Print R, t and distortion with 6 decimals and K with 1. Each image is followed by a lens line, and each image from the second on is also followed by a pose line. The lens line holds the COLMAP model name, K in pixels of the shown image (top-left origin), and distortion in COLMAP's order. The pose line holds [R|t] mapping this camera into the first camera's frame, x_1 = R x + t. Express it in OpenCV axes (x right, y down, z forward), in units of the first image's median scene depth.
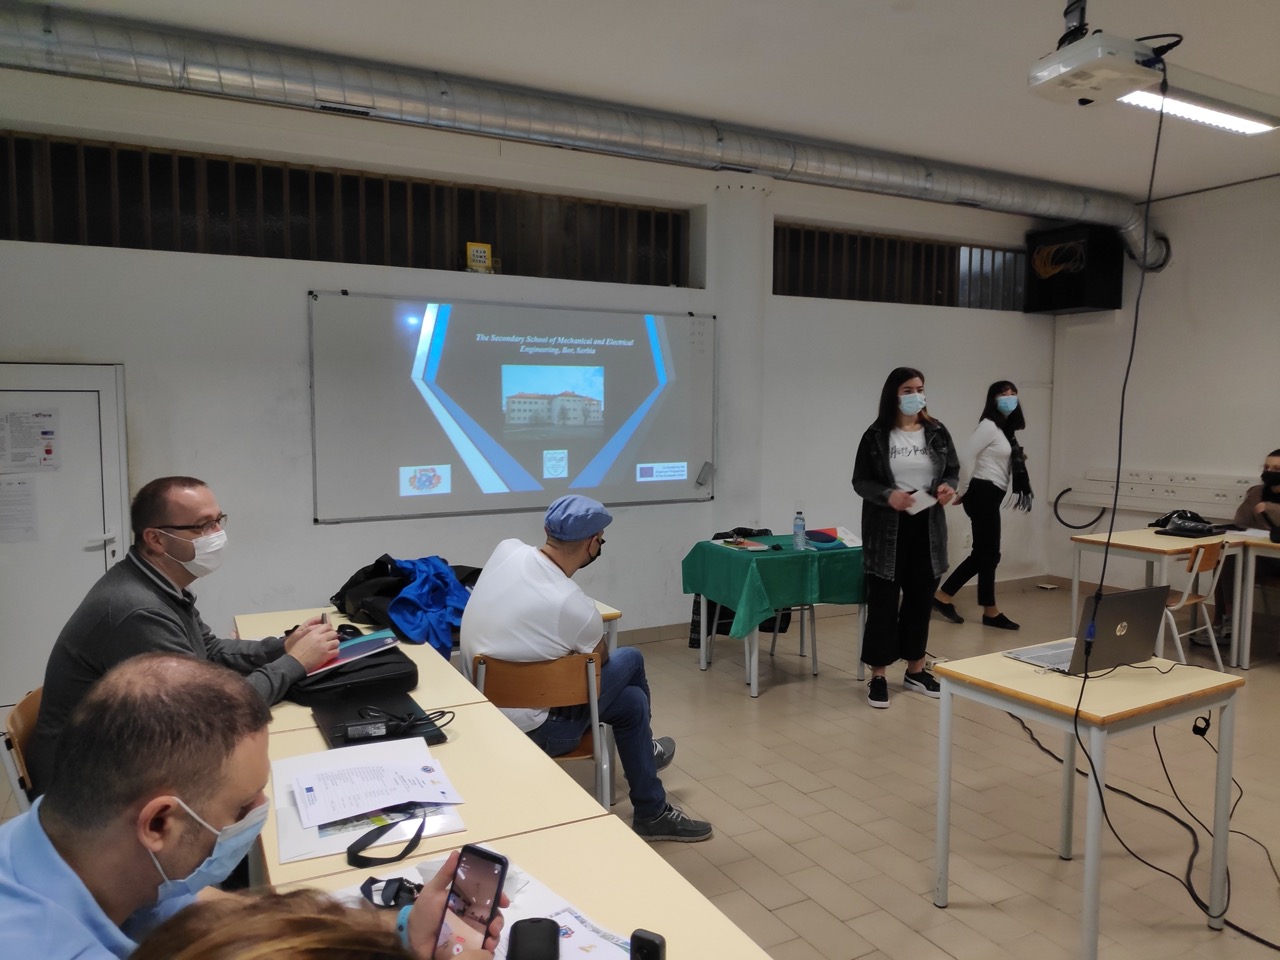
lens RADIAL K [[926.6, 0, 626.3], [0, 926.6, 464.0], [0, 0, 1]] dist [0.013970, -0.023341]
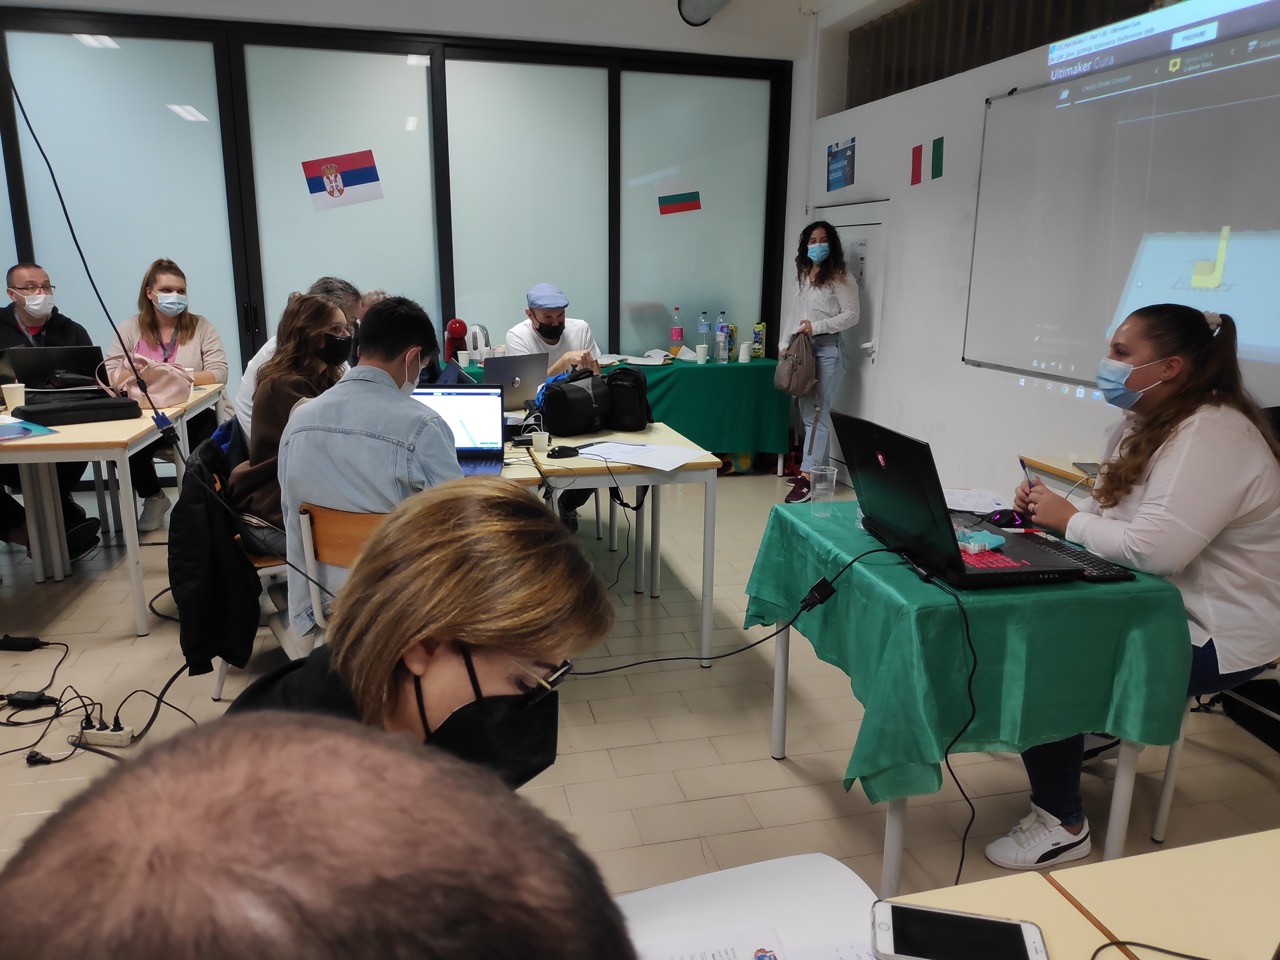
lens RADIAL K [[926.6, 0, 643.9], [0, 926.6, 478.9], [0, 0, 1]] dist [0.013970, -0.023341]
pose [[-0.232790, 0.221529, -0.946960, 0.580783], [-0.074434, 0.966796, 0.244467, -0.023778], [0.969674, 0.127395, -0.208571, 0.803603]]
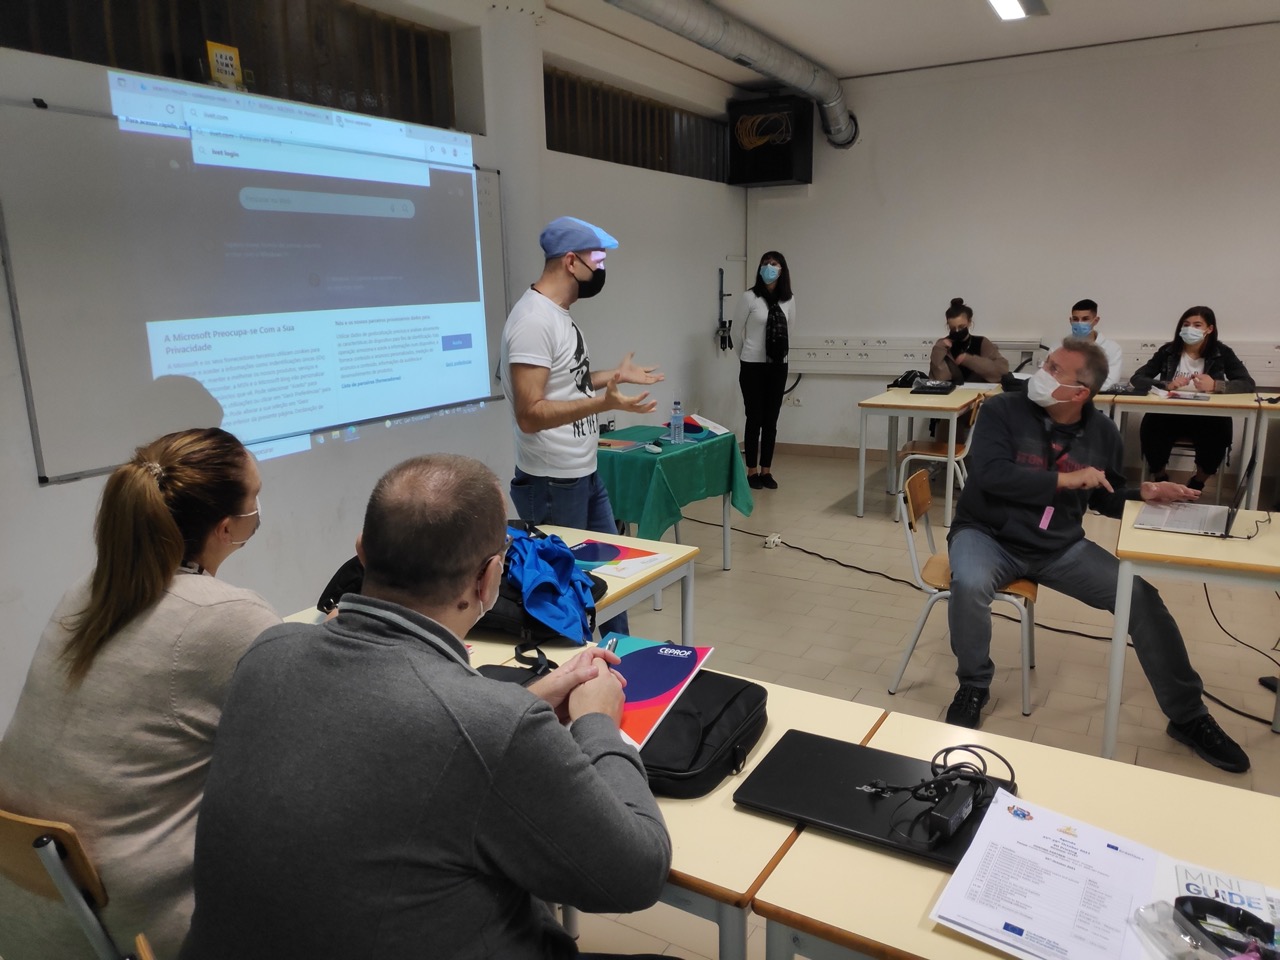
lens RADIAL K [[926.6, 0, 641.9], [0, 926.6, 474.0], [0, 0, 1]] dist [0.013970, -0.023341]
pose [[0.850309, -0.123219, 0.511655, -0.277171], [0.050376, 0.986797, 0.153927, -0.016979], [-0.523867, -0.105110, 0.845290, 0.228414]]
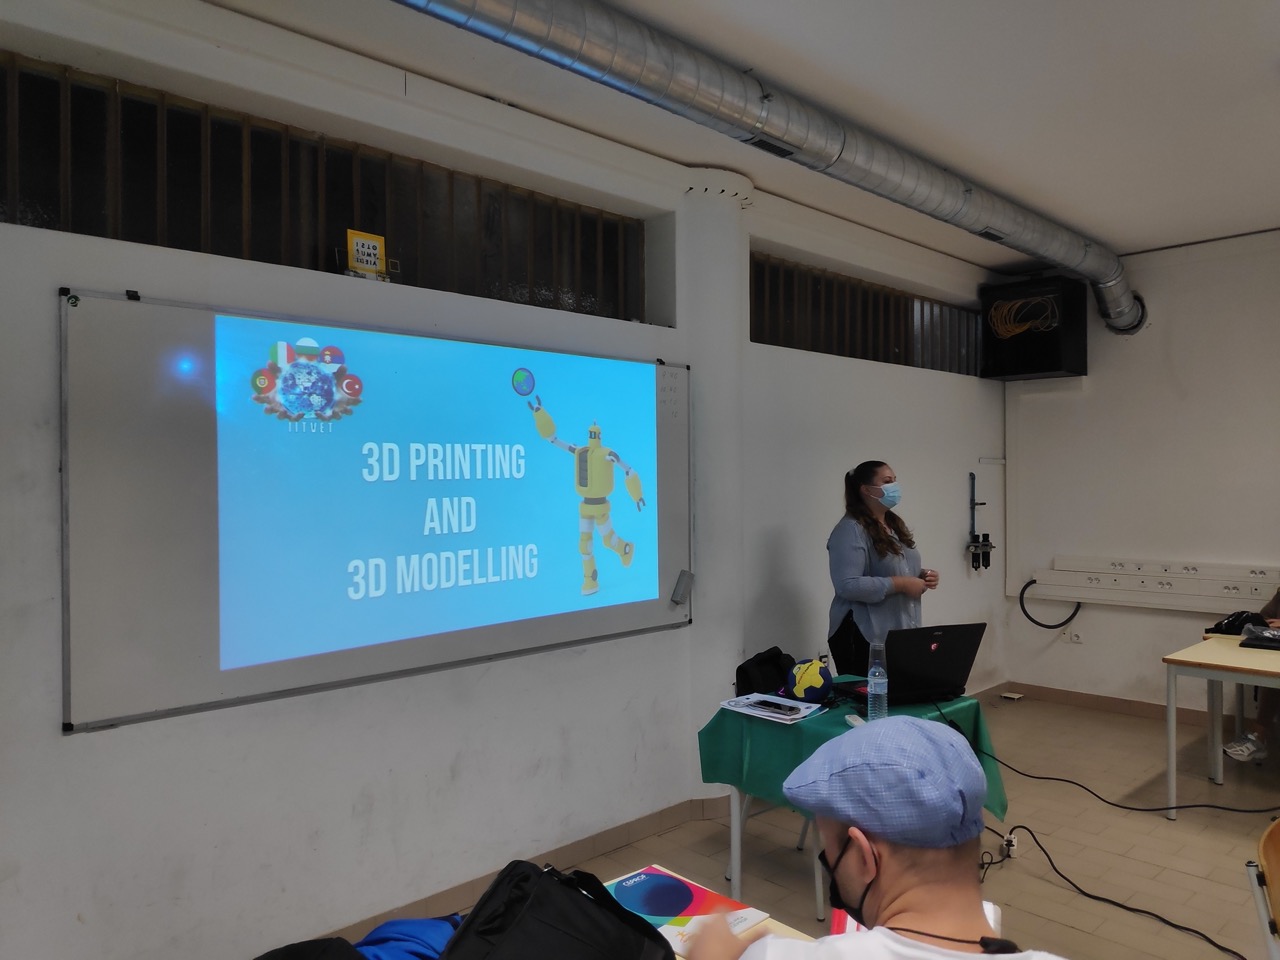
lens RADIAL K [[926.6, 0, 644.5], [0, 926.6, 471.3], [0, 0, 1]] dist [0.013970, -0.023341]
pose [[0.961265, -0.003112, 0.275607, -0.148706], [0.022041, 0.997602, -0.065612, -0.035706], [-0.274742, 0.069145, 0.959029, 0.362180]]
